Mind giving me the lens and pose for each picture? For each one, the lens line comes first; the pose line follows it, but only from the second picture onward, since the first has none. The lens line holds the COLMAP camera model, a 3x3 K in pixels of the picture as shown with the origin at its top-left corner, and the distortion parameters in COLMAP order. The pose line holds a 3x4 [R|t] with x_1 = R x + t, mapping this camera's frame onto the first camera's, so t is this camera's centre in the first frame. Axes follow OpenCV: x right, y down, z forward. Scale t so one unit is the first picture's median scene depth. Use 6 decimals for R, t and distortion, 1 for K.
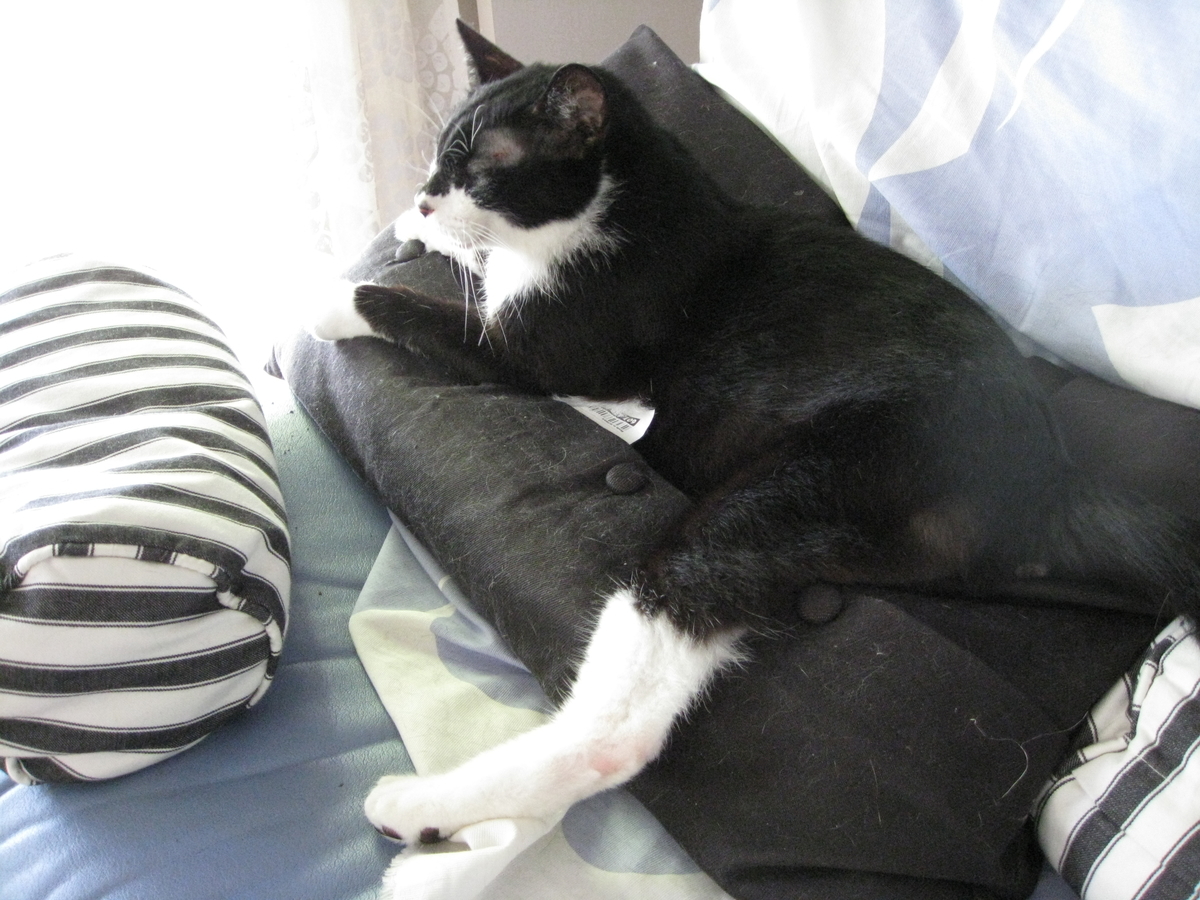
lens RADIAL K [[1270.3, 0, 607.4], [0, 1270.3, 450.2], [0, 0, 1]] dist [-0.107103, 0.000000]
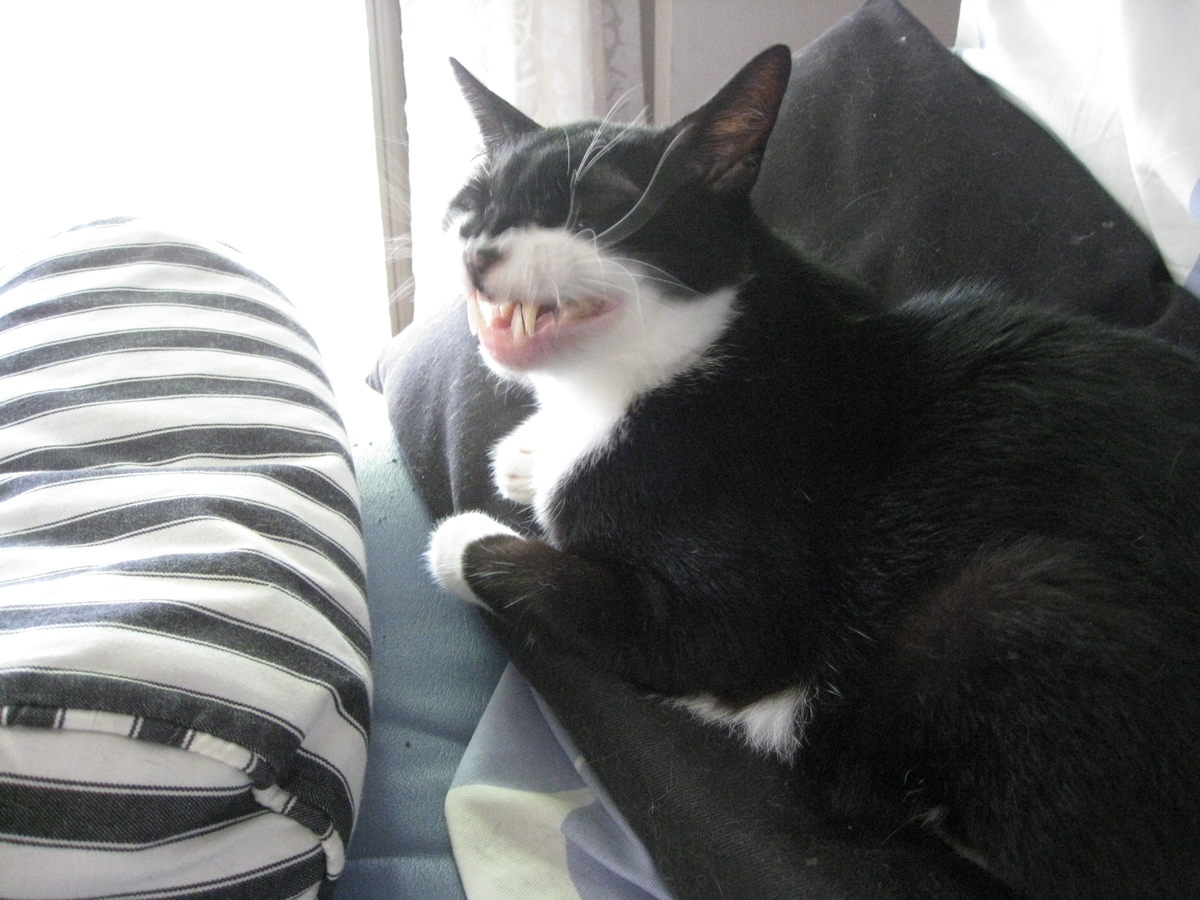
lens RADIAL K [[1270.3, 0, 594.4], [0, 1270.3, 446.4], [0, 0, 1]] dist [-0.107103, 0.000000]
pose [[0.990701, 0.108001, -0.082746, -0.091105], [-0.106951, 0.994118, 0.017033, -0.081581], [0.084099, -0.008025, 0.996425, 0.333827]]
